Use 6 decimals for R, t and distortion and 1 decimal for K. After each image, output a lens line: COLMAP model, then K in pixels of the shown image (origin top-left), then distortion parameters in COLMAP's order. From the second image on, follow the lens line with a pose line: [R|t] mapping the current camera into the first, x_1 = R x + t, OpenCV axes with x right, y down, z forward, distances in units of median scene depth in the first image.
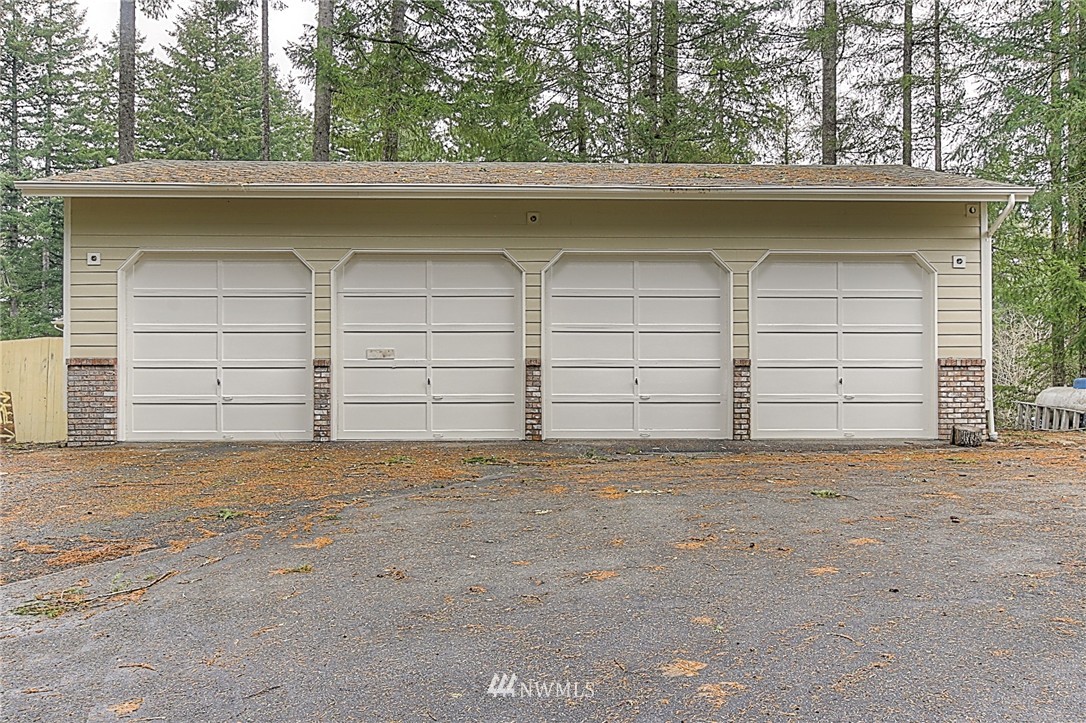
lens RADIAL K [[1043.6, 0, 542.9], [0, 1043.6, 361.4], [0, 0, 1]] dist [-0.011808, 0.000000]
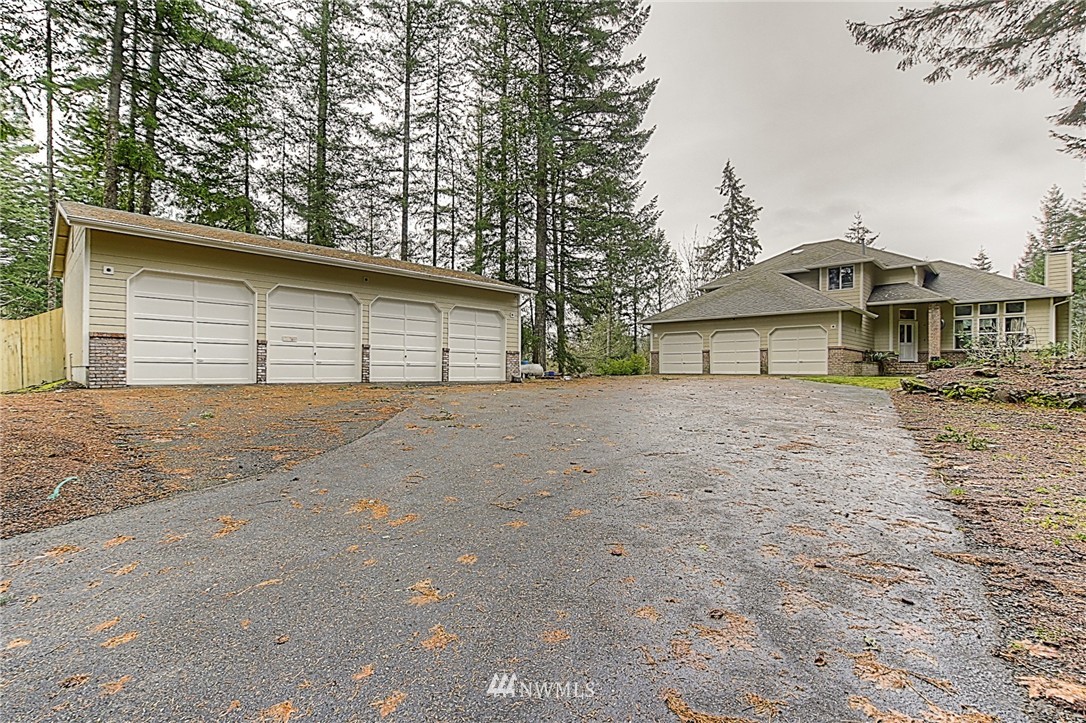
lens RADIAL K [[513.8, 0, 538.0], [0, 513.8, 366.3], [0, 0, 1]] dist [-0.004795, 0.001429]
pose [[0.730554, 0.013751, 0.682716, -0.469934], [-0.042298, 0.998789, 0.025145, 0.000502], [-0.681543, -0.047247, 0.730251, -0.023235]]
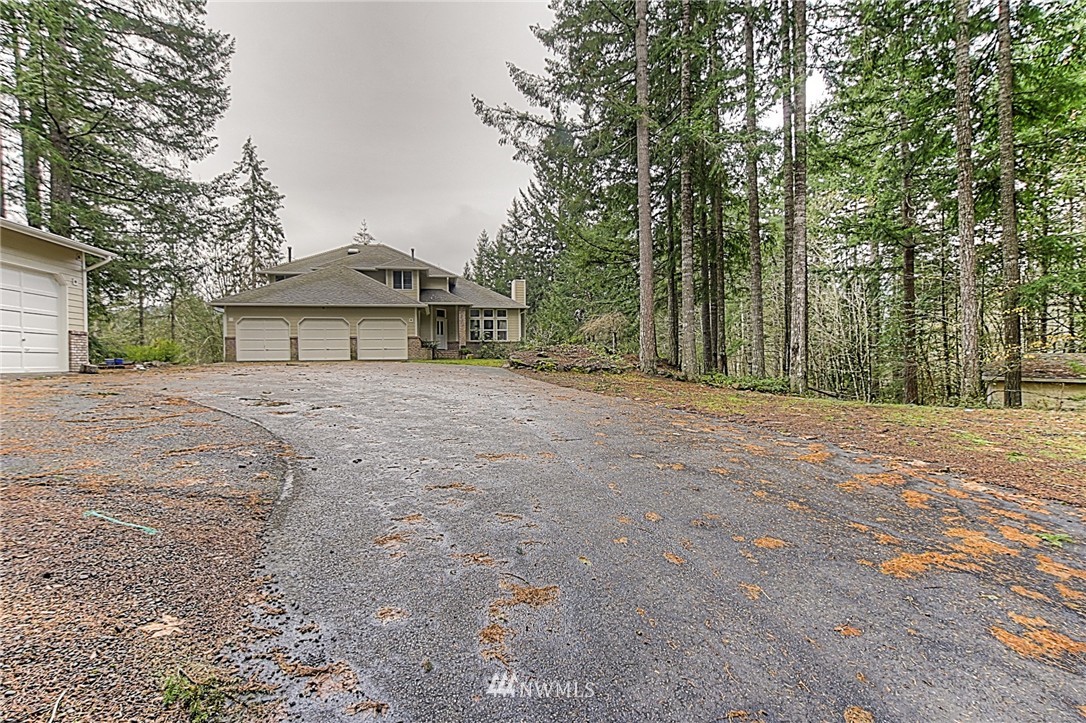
lens RADIAL K [[513.8, 0, 534.6], [0, 513.8, 362.2], [0, 0, 1]] dist [-0.004795, 0.001429]
pose [[-0.123358, 0.000265, 0.992362, -0.684024], [-0.039974, 0.999187, -0.005236, 0.027137], [-0.991557, -0.040314, -0.123247, 0.259459]]
